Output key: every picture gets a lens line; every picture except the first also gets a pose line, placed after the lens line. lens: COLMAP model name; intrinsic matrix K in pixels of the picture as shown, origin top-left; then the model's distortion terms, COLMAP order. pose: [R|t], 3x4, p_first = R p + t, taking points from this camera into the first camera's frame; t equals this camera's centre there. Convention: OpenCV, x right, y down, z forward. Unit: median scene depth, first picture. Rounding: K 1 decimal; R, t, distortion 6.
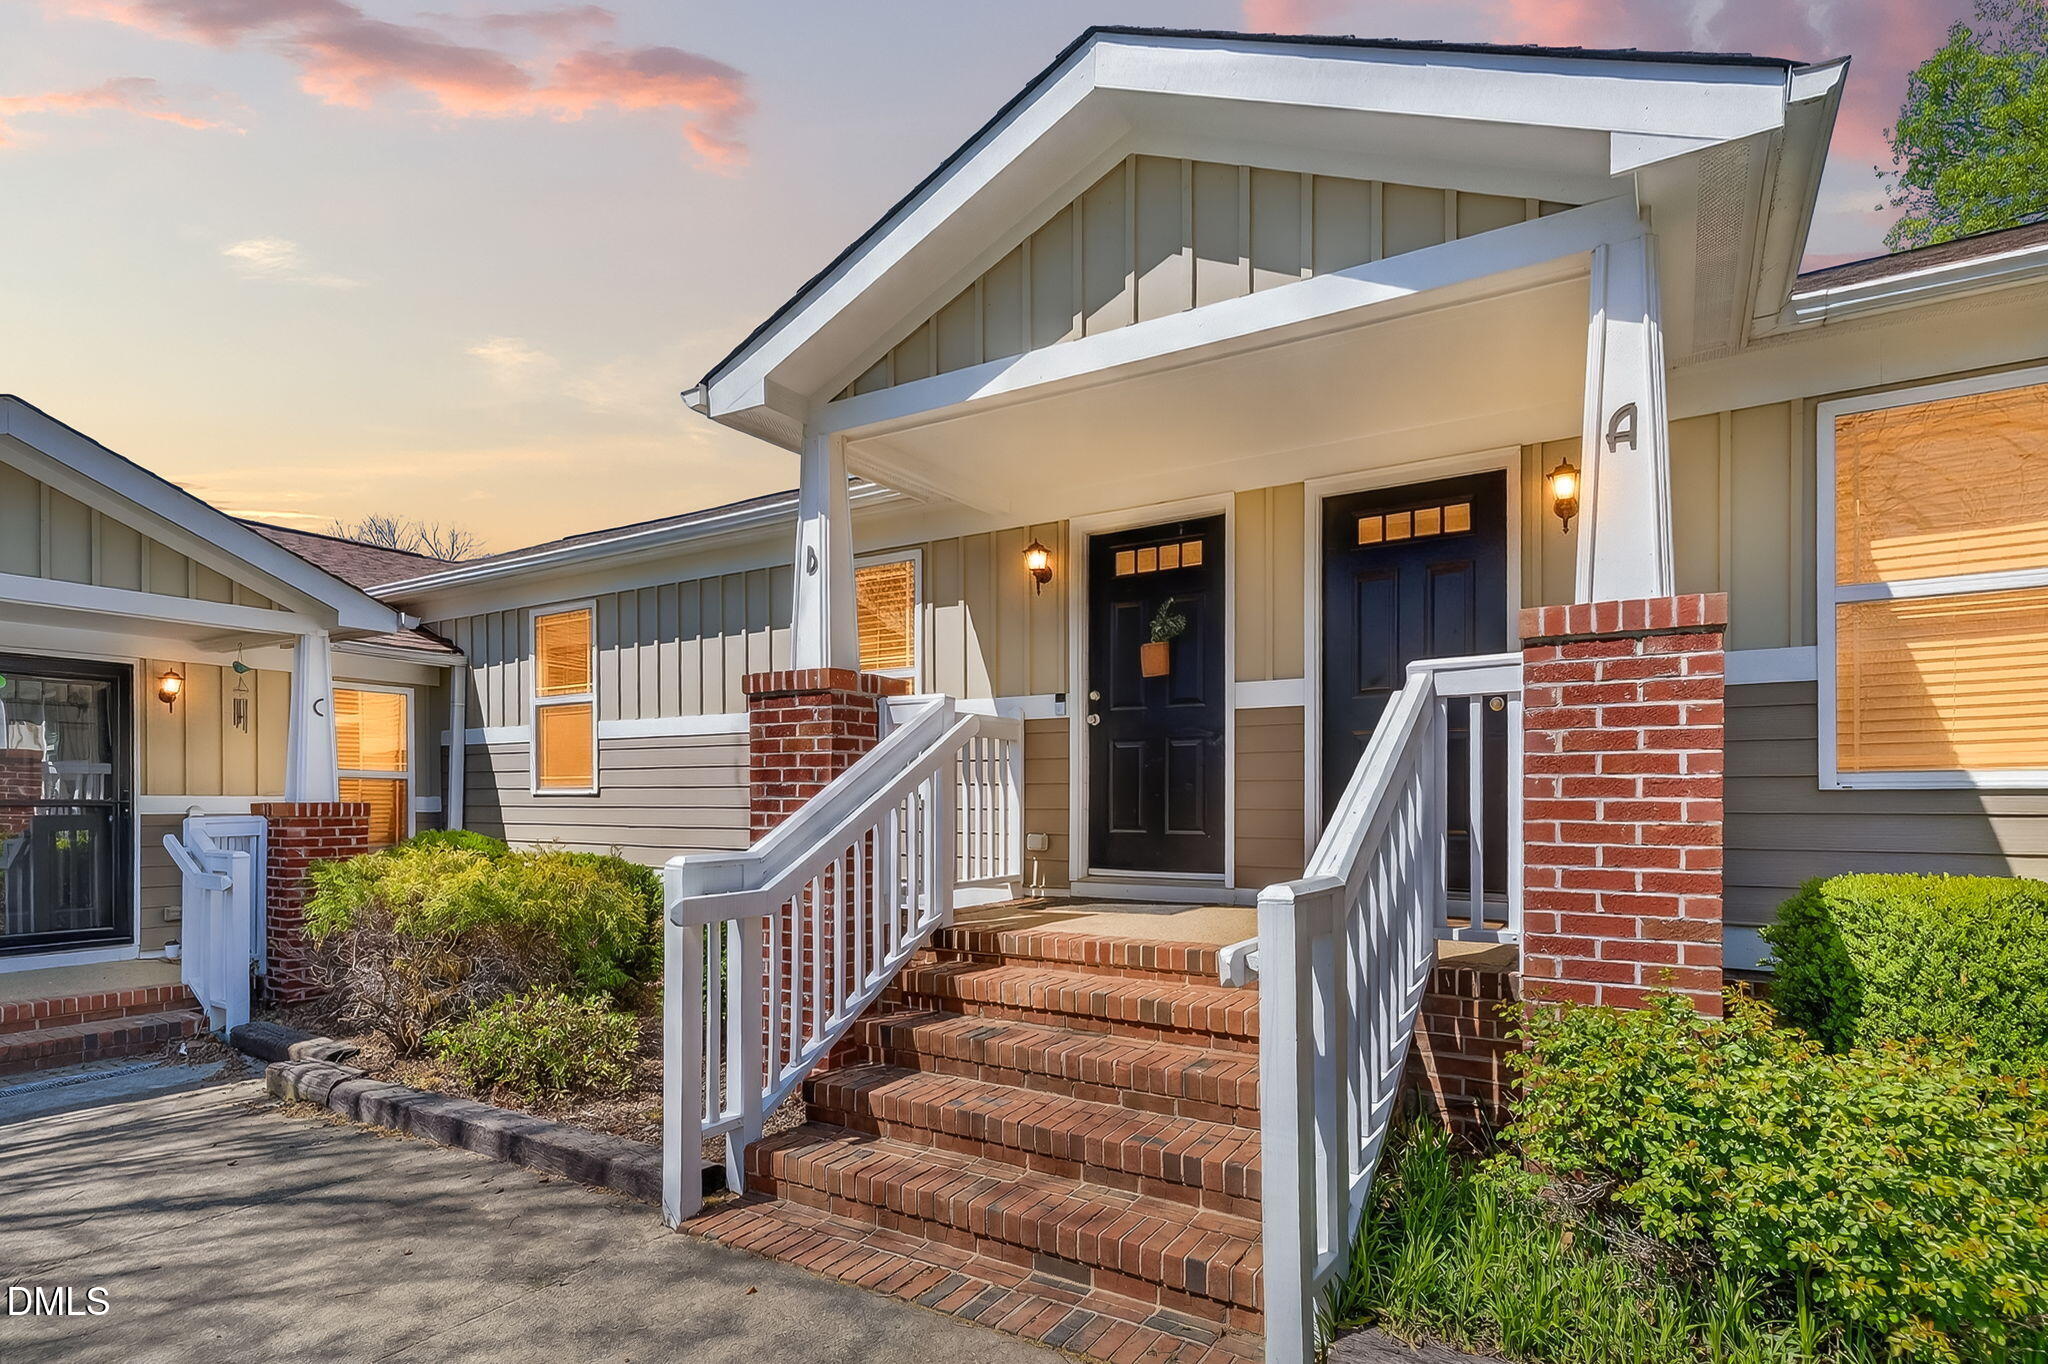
lens RADIAL K [[1037.7, 0, 1028.1], [0, 1037.7, 803.7], [0, 0, 1]] dist [0.005143, 0.000872]
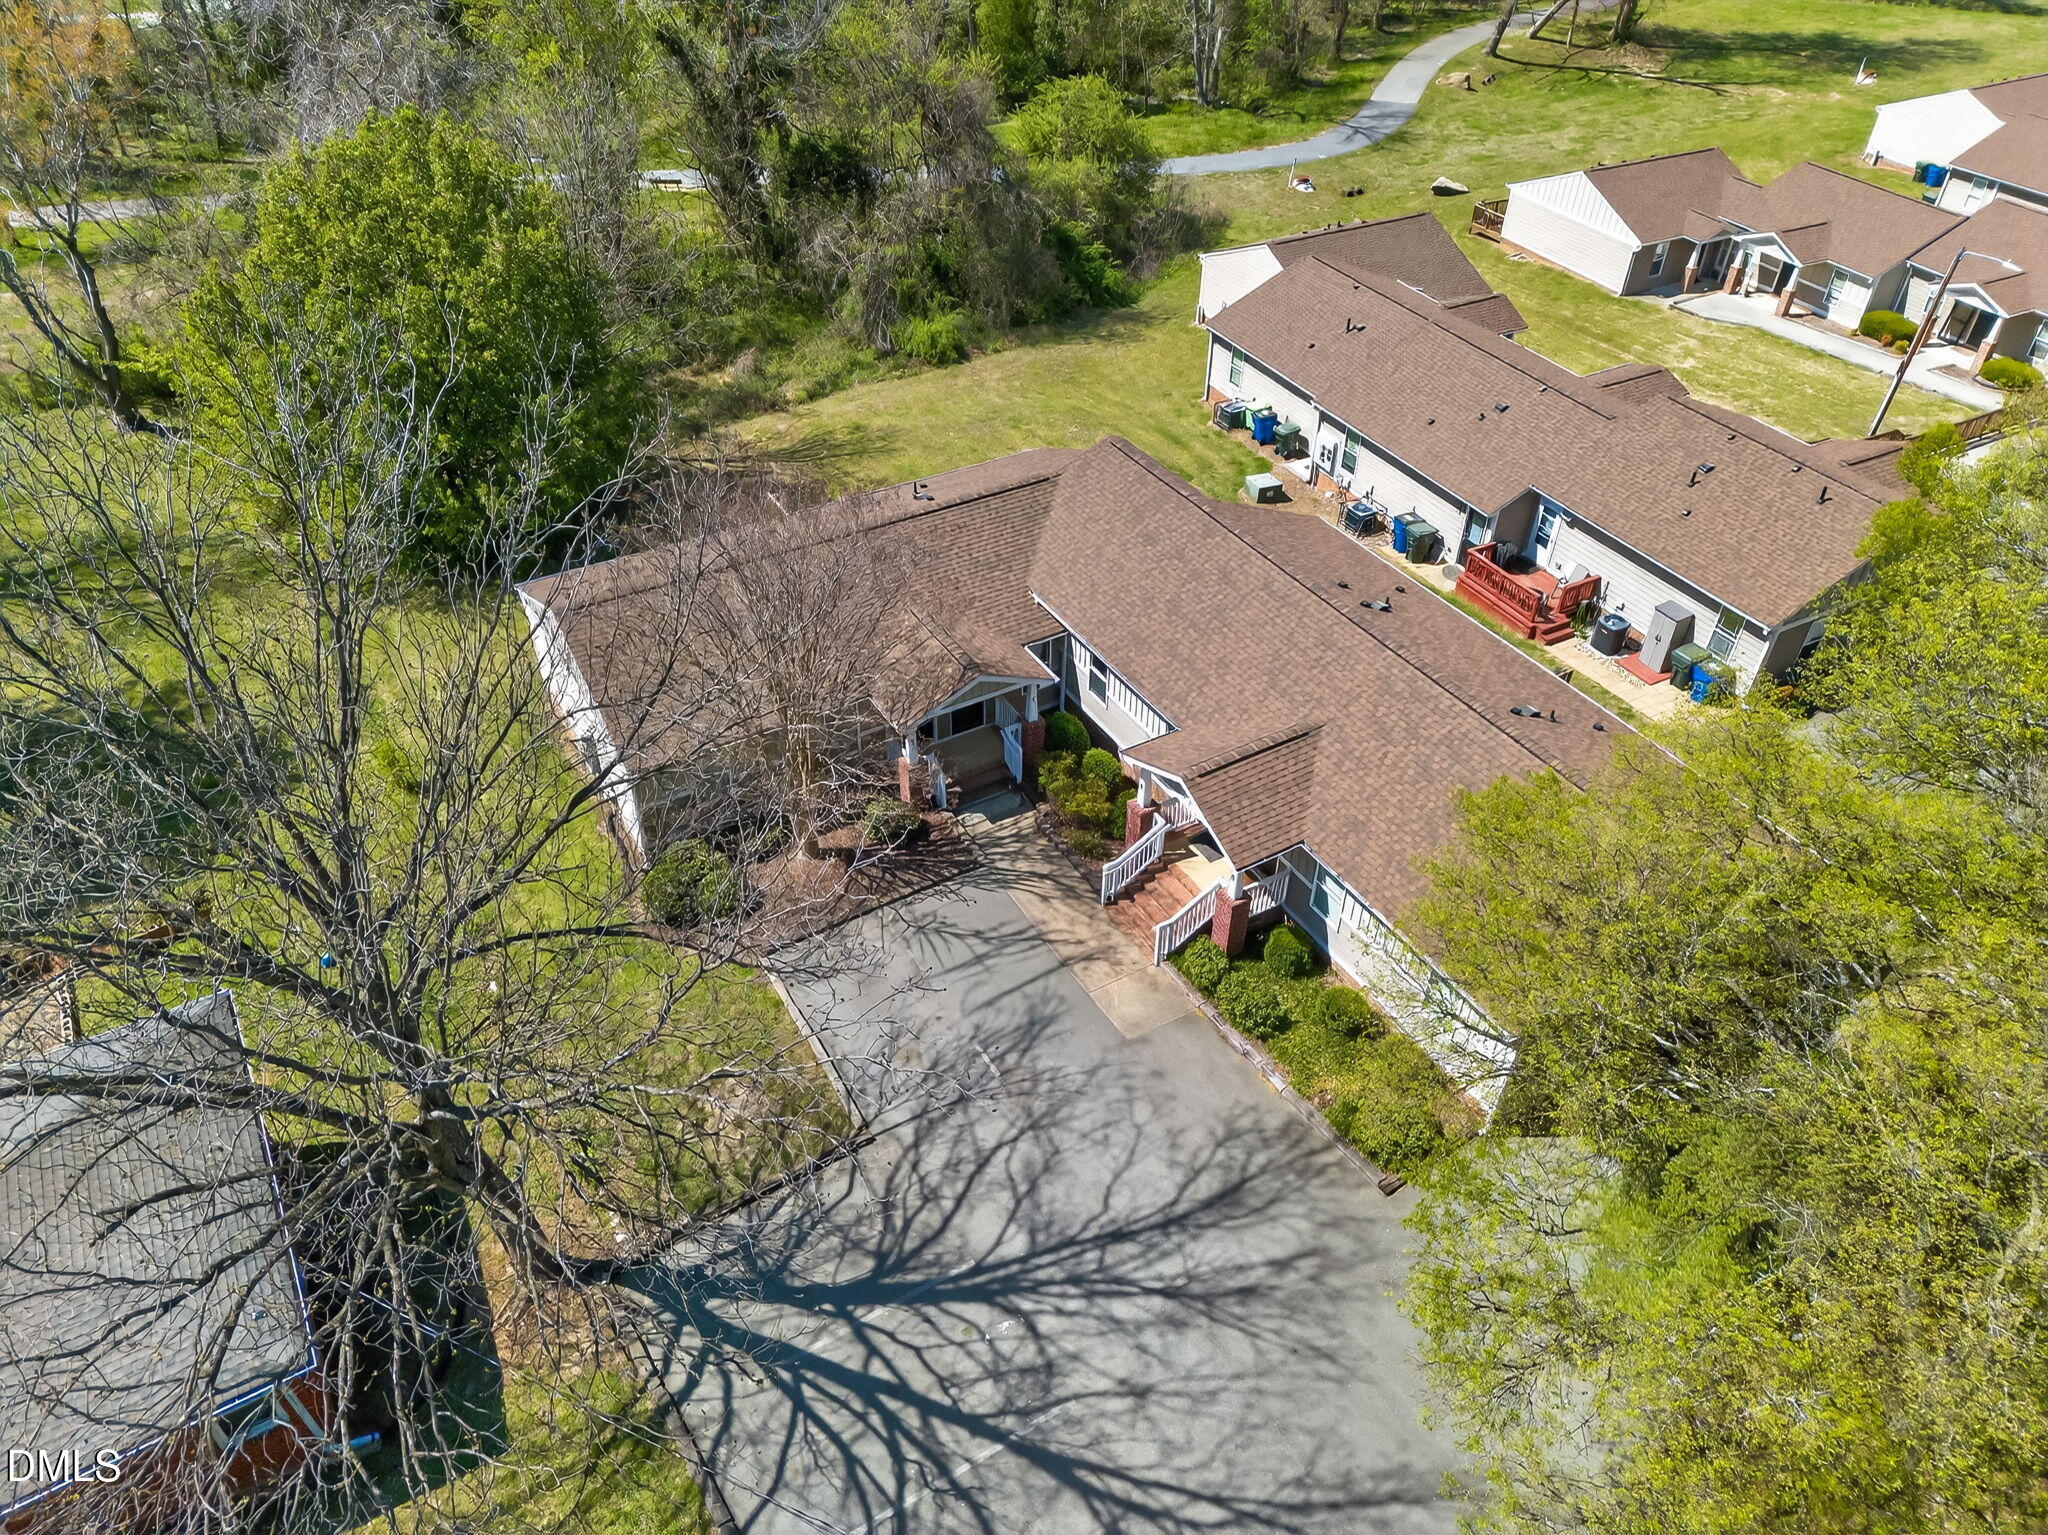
lens RADIAL K [[1429.2, 0, 1024.0], [0, 1429.2, 767.5], [0, 0, 1]] dist [0.078403, -0.069676]
pose [[0.886469, 0.311709, -0.342067, 1.997524], [-0.012362, 0.754831, 0.655803, -6.020415], [0.462623, -0.577121, 0.672987, -4.720577]]
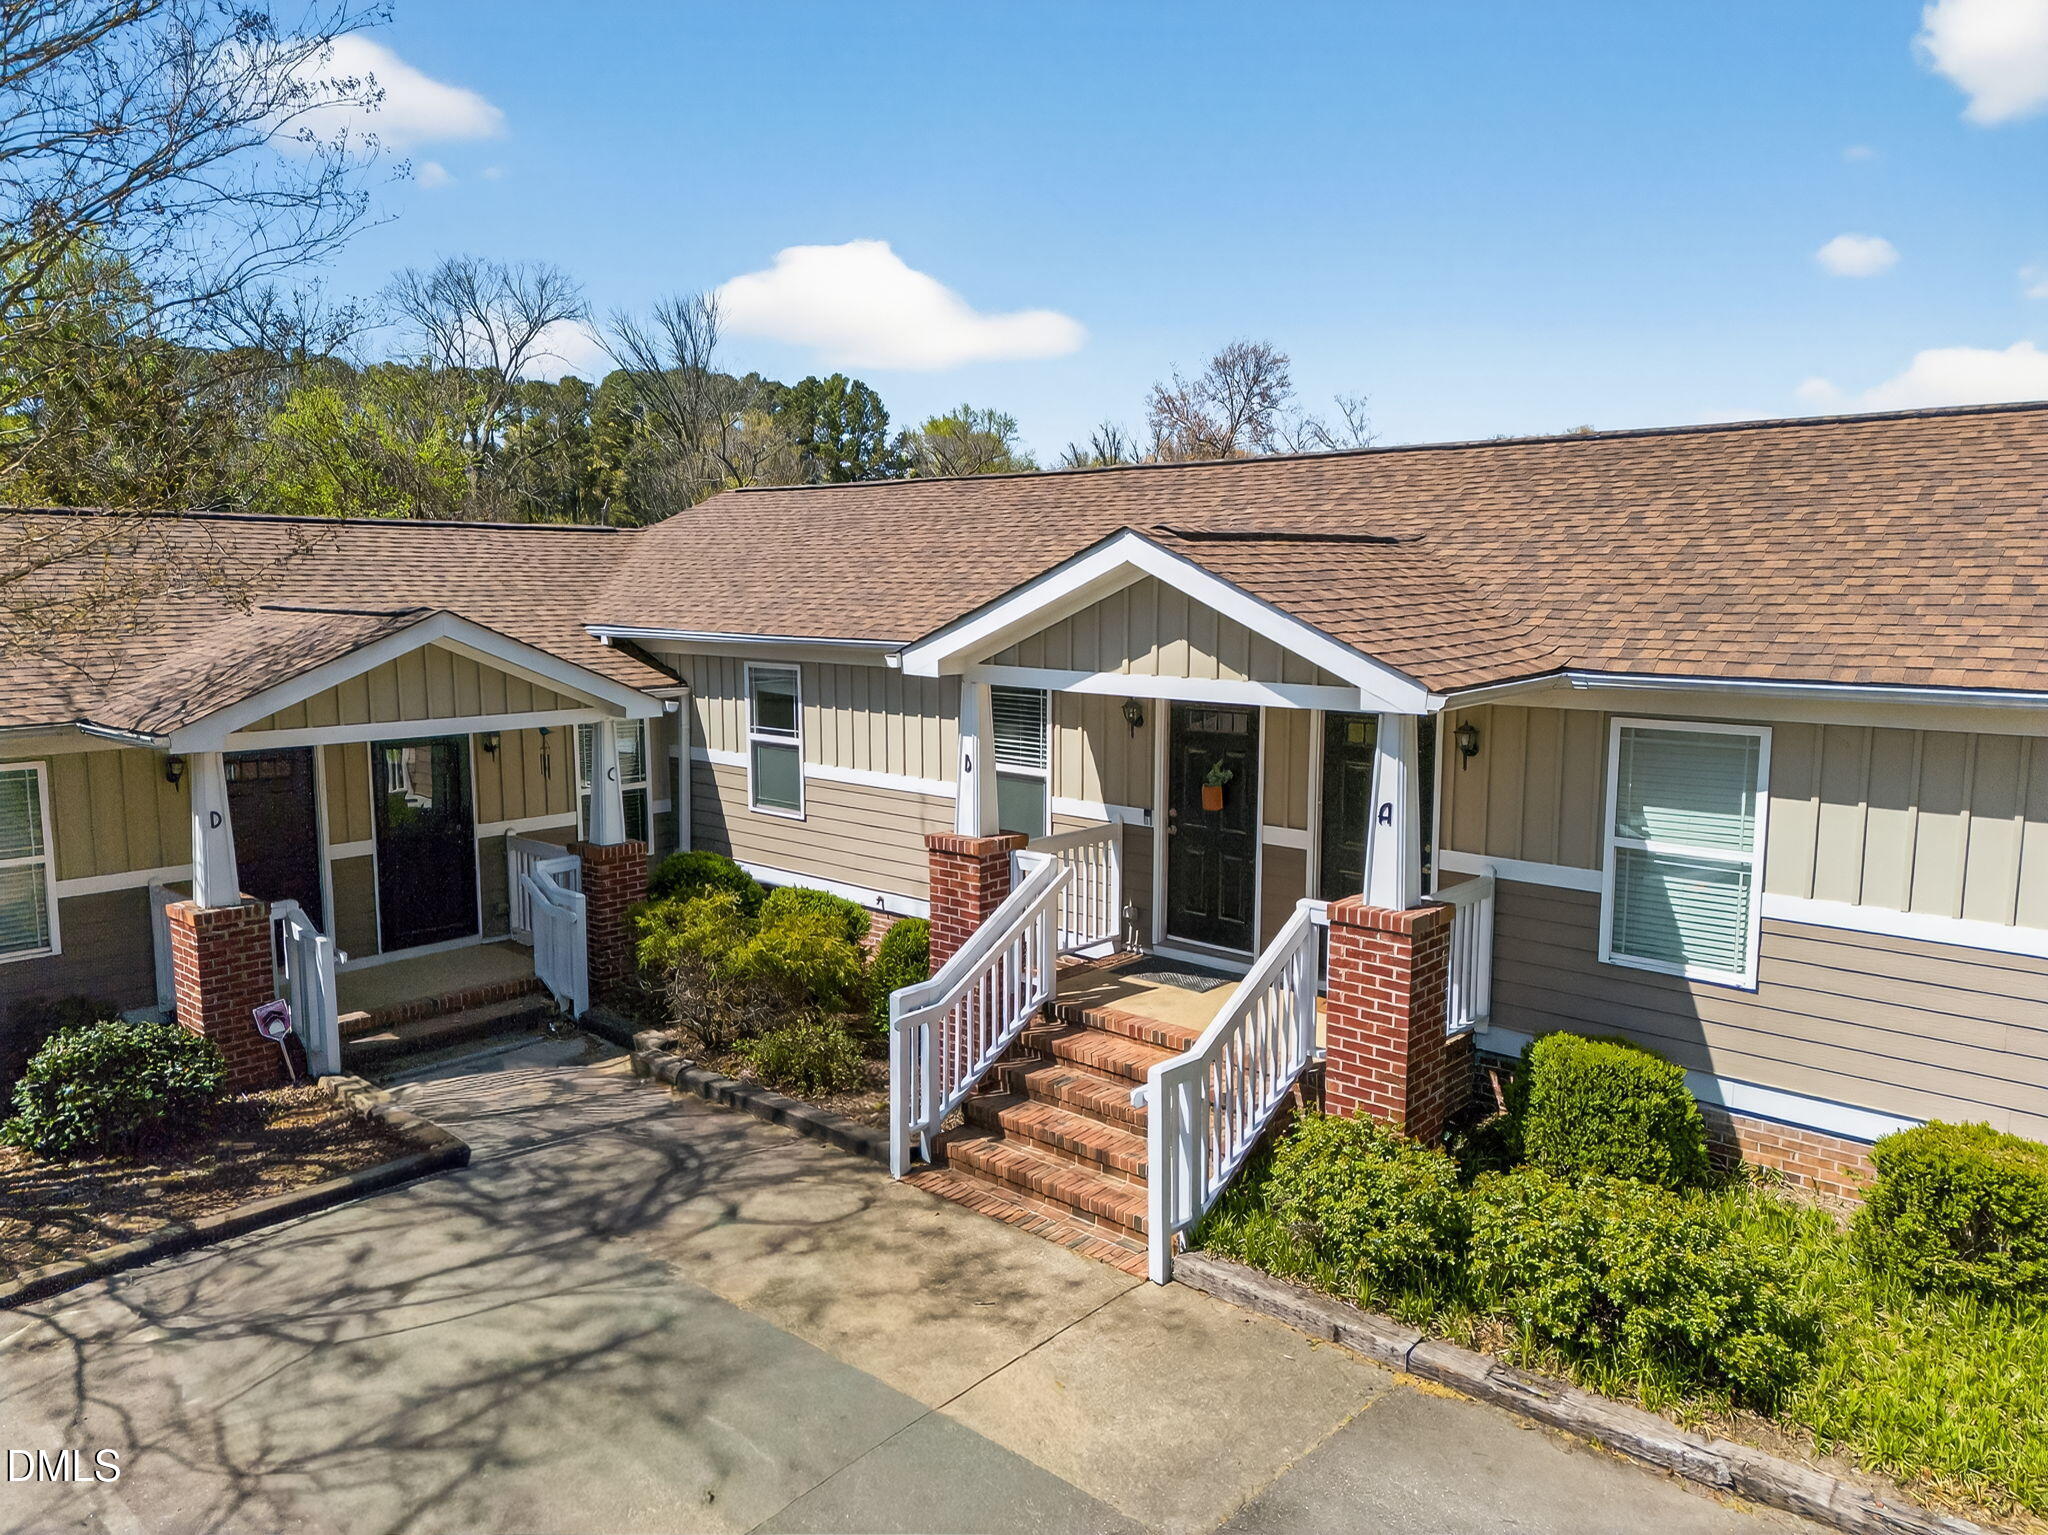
lens RADIAL K [[1429.2, 0, 1024.0], [0, 1429.2, 767.5], [0, 0, 1]] dist [0.078403, -0.069676]
pose [[0.984671, 0.027146, -0.172296, 0.314213], [-0.004713, 0.991595, 0.129295, -0.655954], [0.174358, -0.126501, 0.976523, -1.390402]]
